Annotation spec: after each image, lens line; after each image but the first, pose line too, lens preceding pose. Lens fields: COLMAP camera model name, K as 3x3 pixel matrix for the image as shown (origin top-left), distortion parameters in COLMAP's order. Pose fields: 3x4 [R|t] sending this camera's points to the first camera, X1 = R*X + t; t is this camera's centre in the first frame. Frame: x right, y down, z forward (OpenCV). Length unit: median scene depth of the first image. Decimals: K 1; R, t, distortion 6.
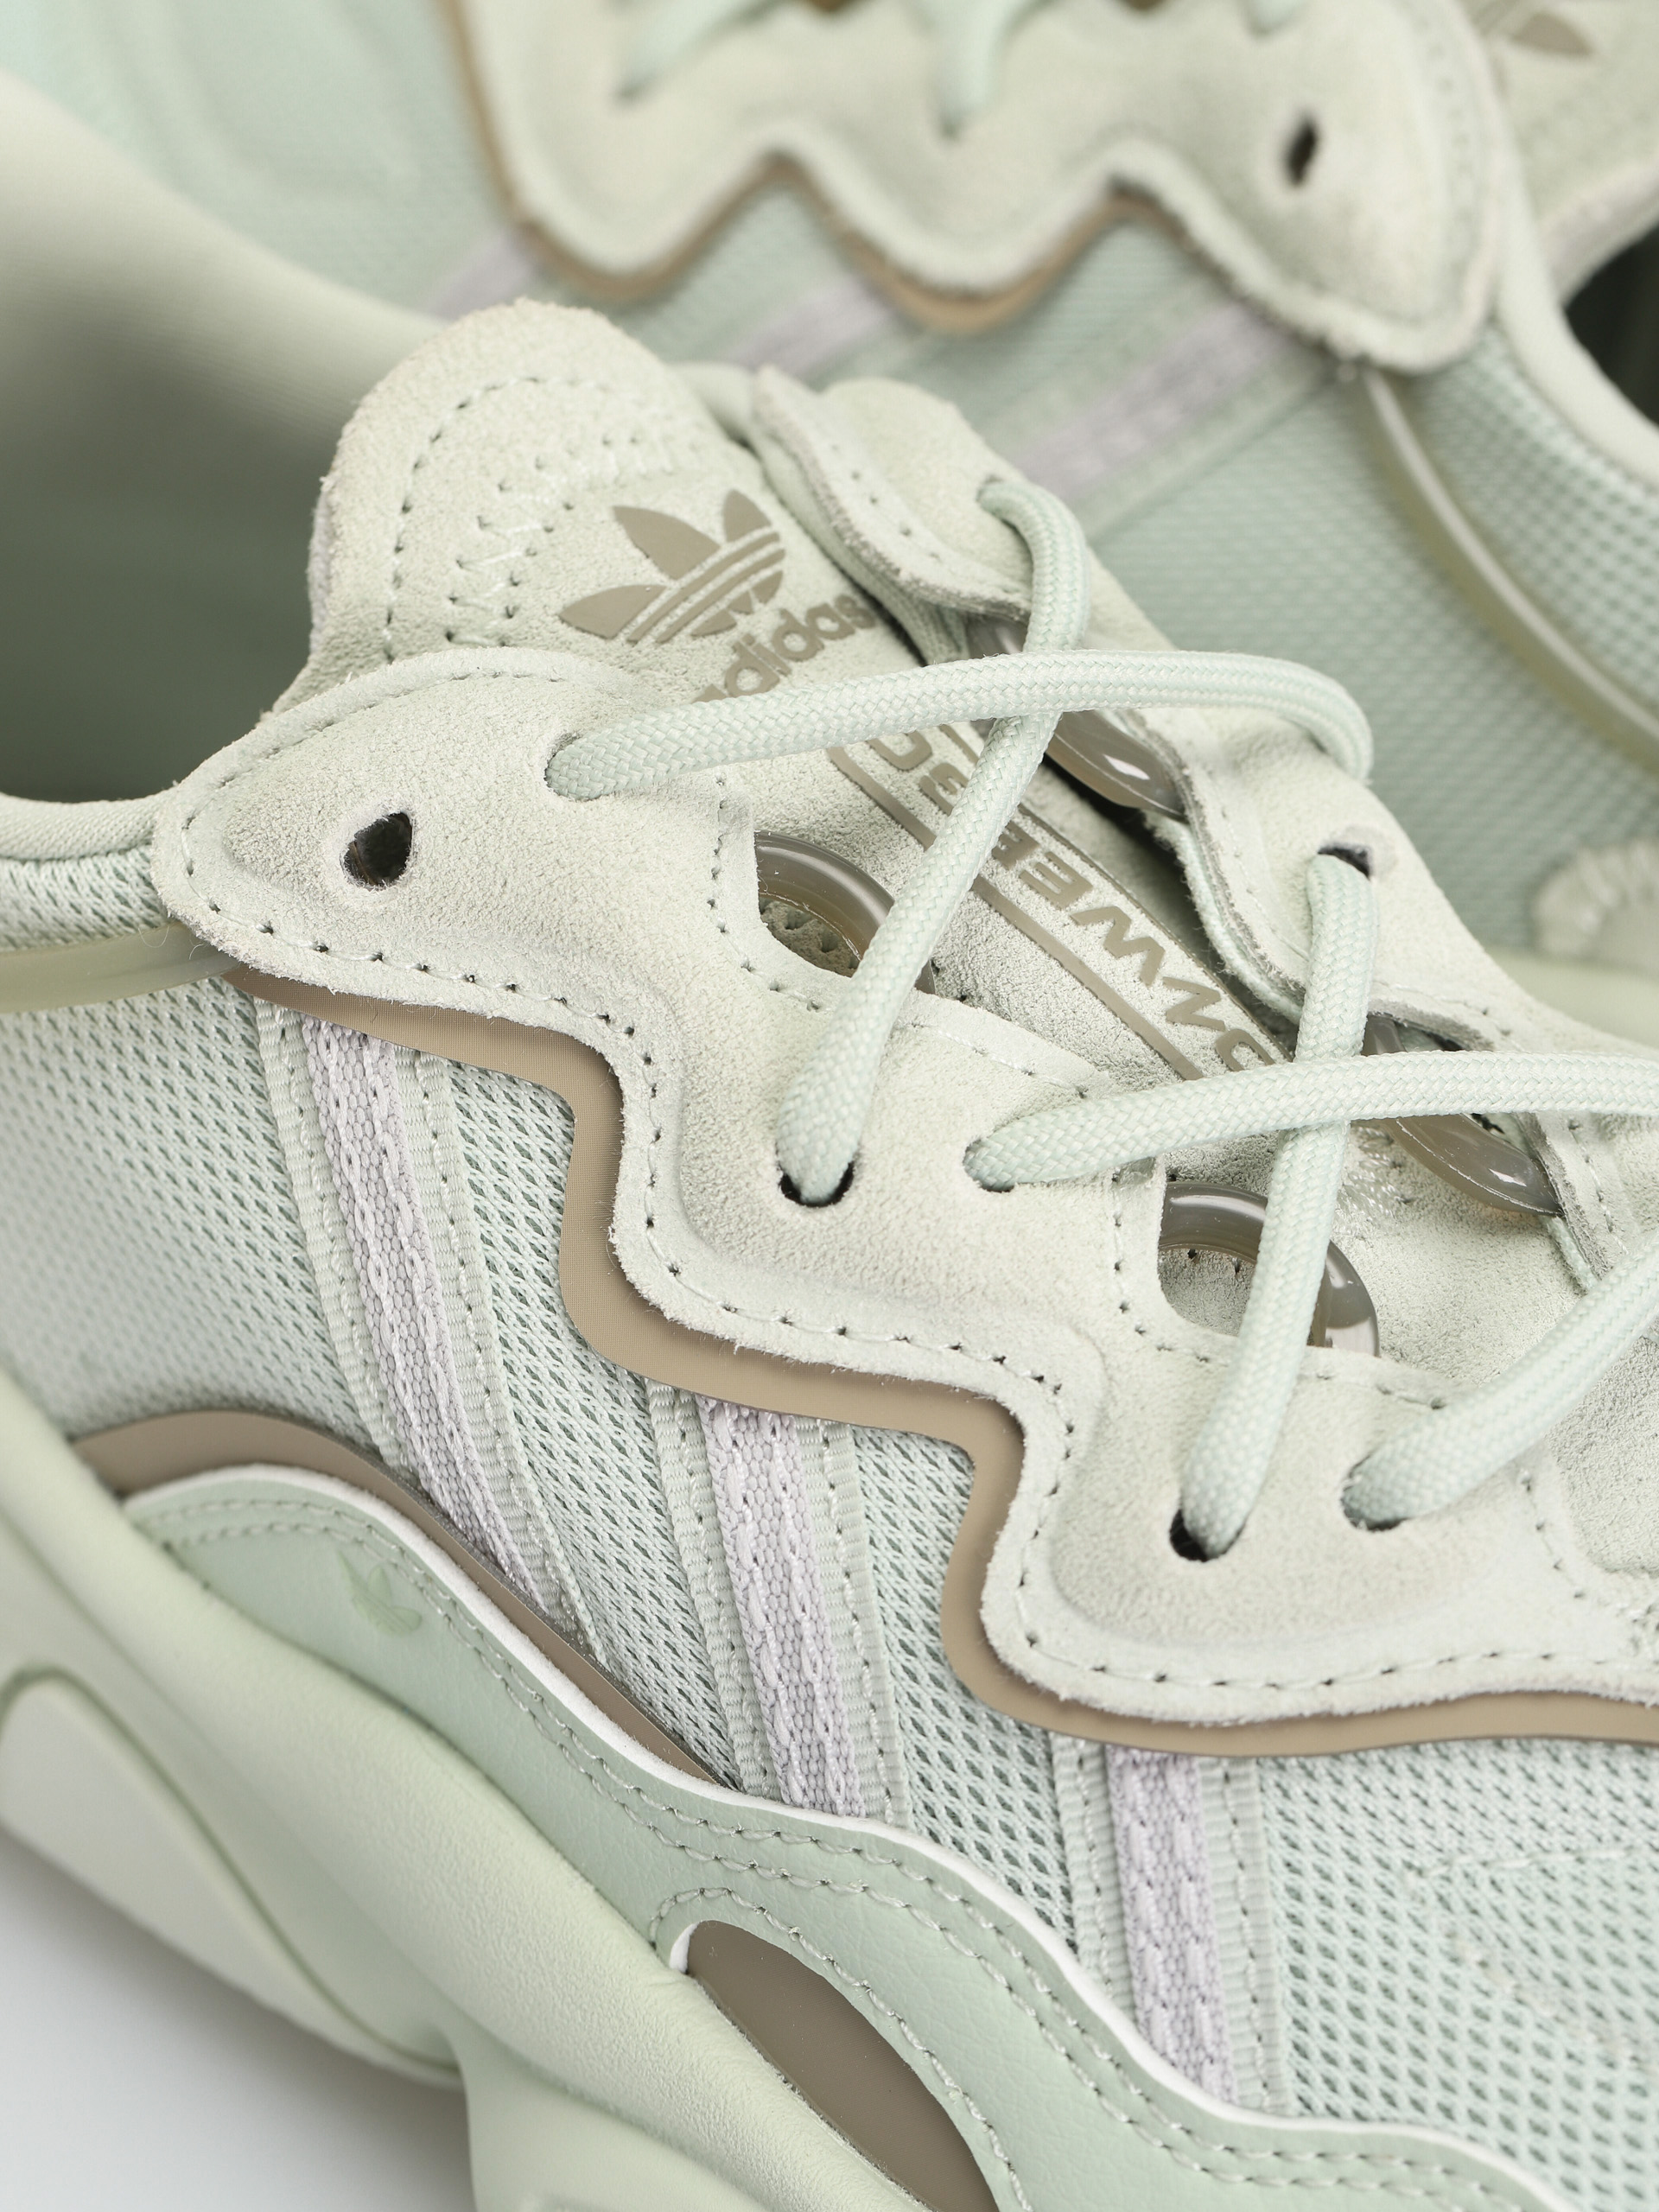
lens RADIAL K [[6303.0, 0, 829.5], [0, 6303.0, 1106.0], [0, 0, 1]] dist [-0.289088, -0.438067]
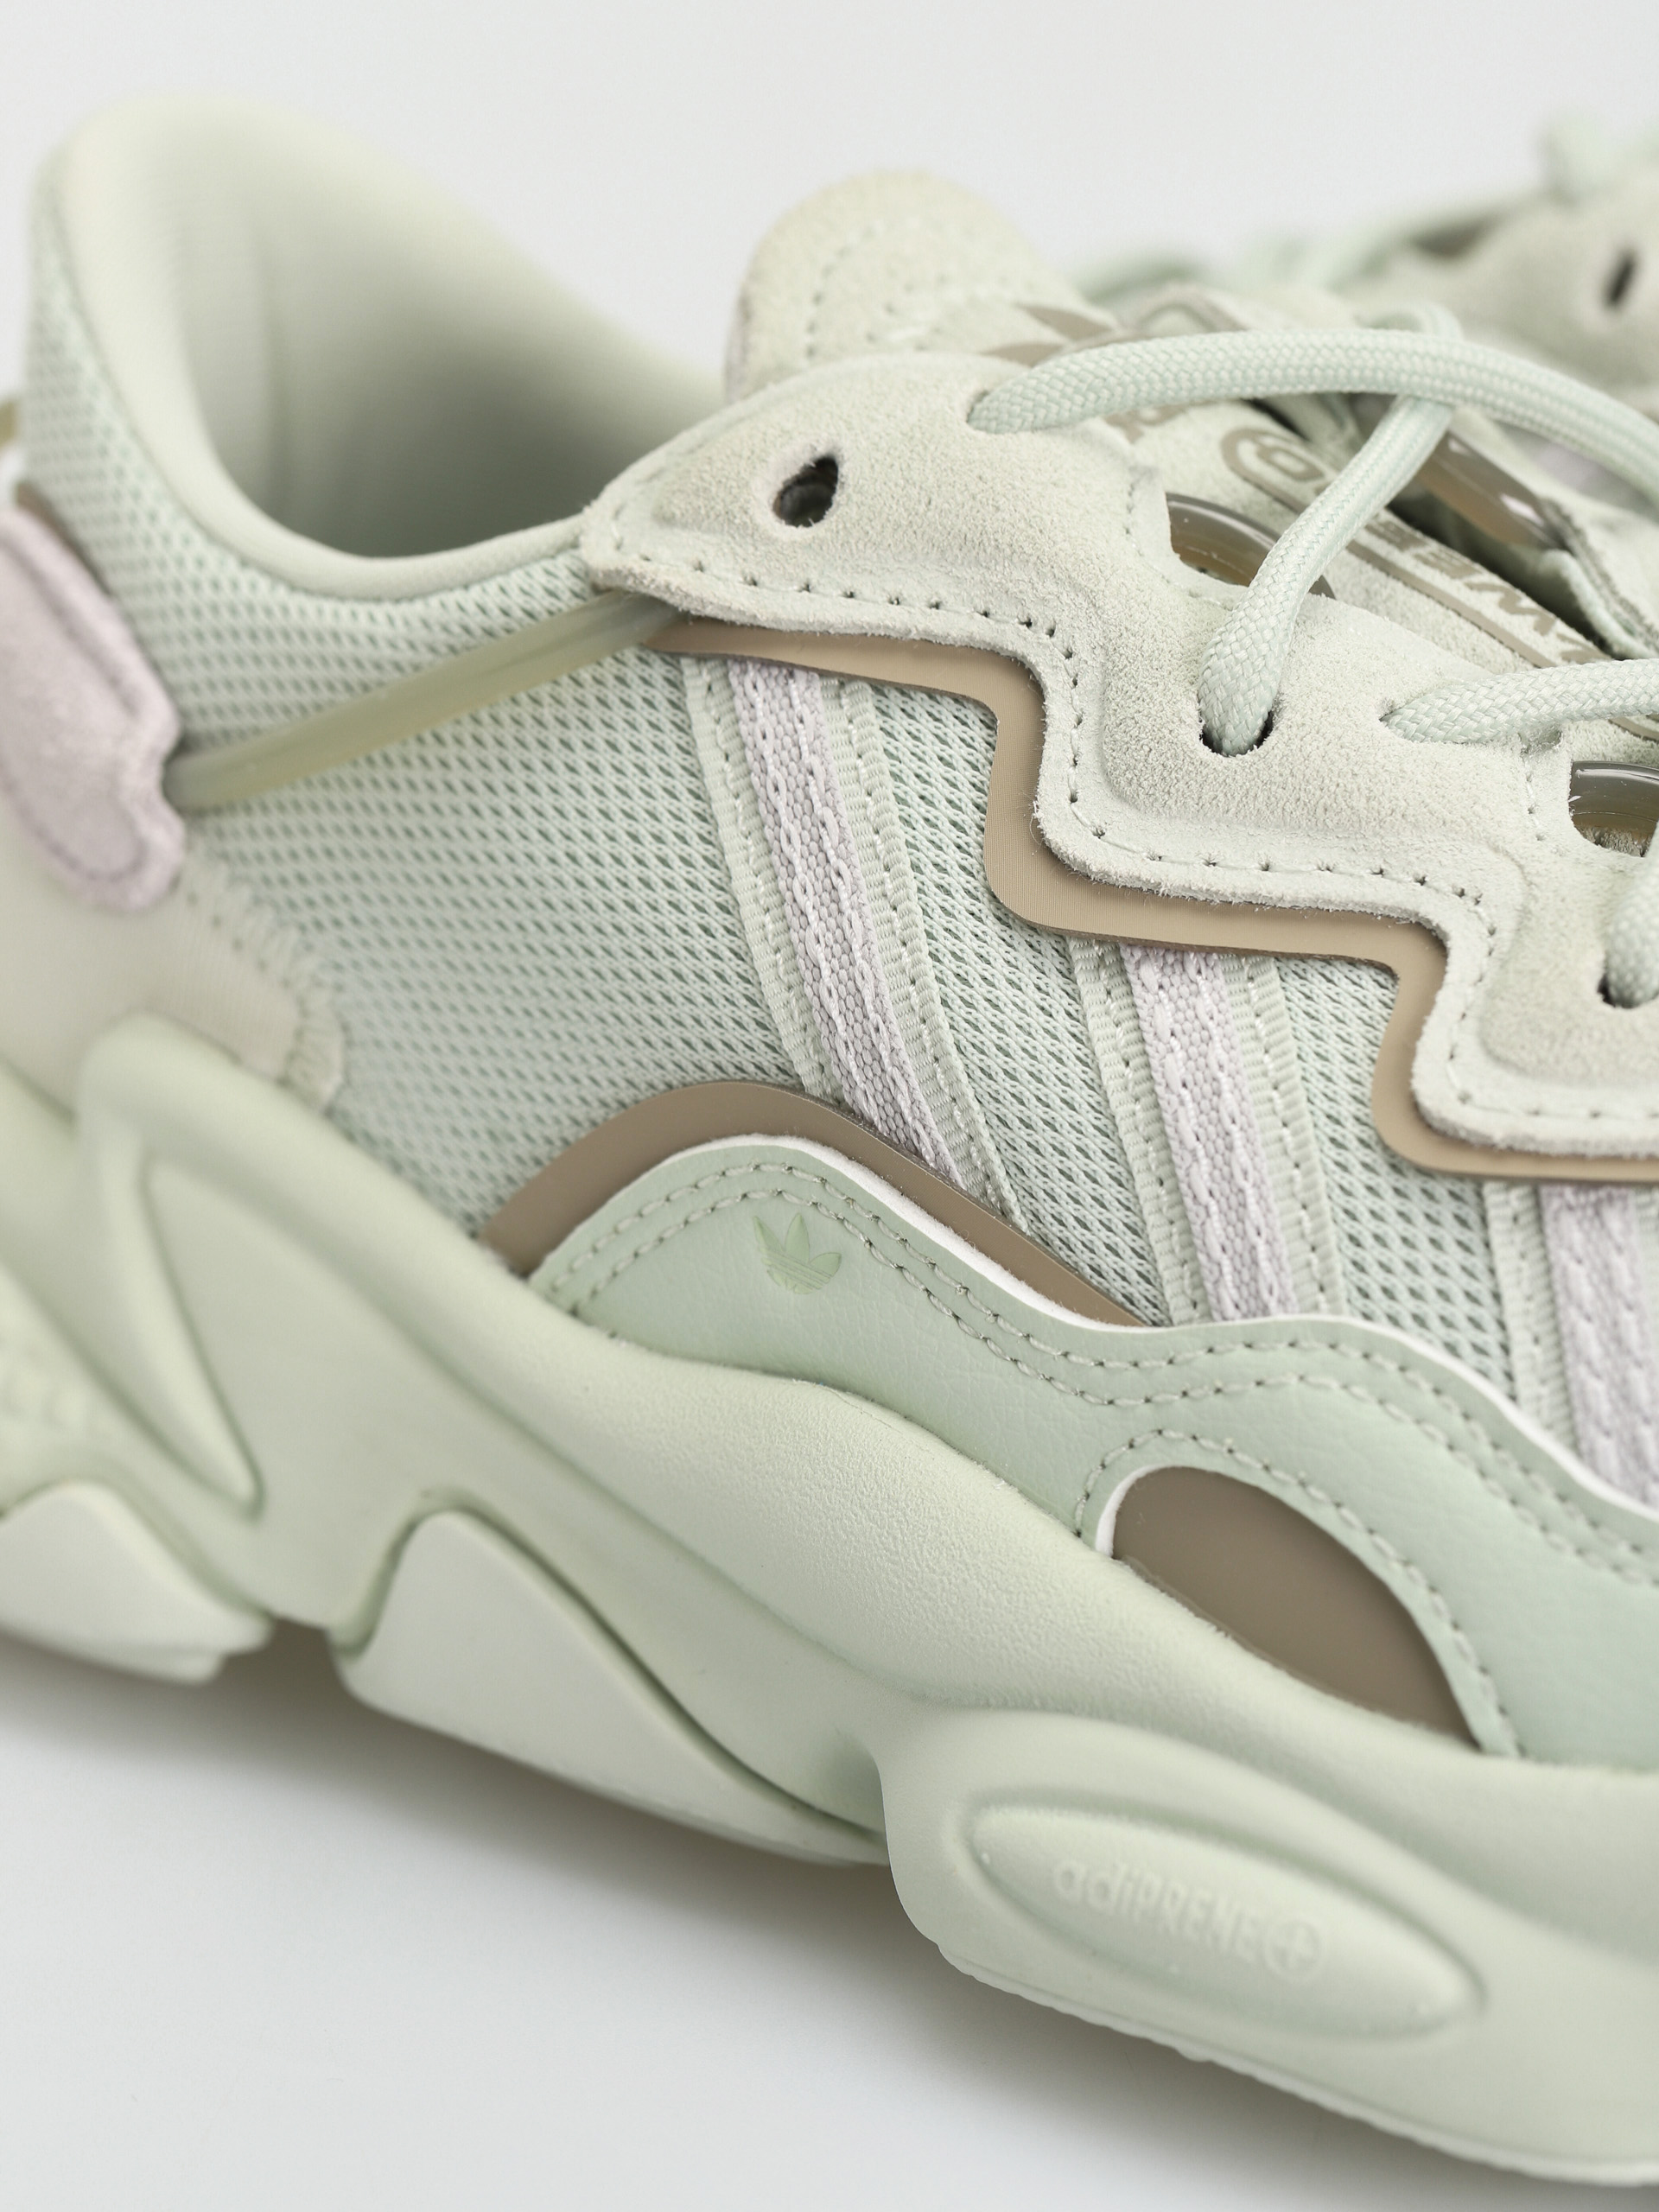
lens RADIAL K [[6303.0, 0, 829.5], [0, 6303.0, 1106.0], [0, 0, 1]] dist [-0.289088, -0.438067]
pose [[0.999613, -0.007054, -0.026916, -0.041003], [0.000116, 0.968382, -0.249471, 0.324062], [0.027825, 0.249371, 0.968008, 0.014661]]
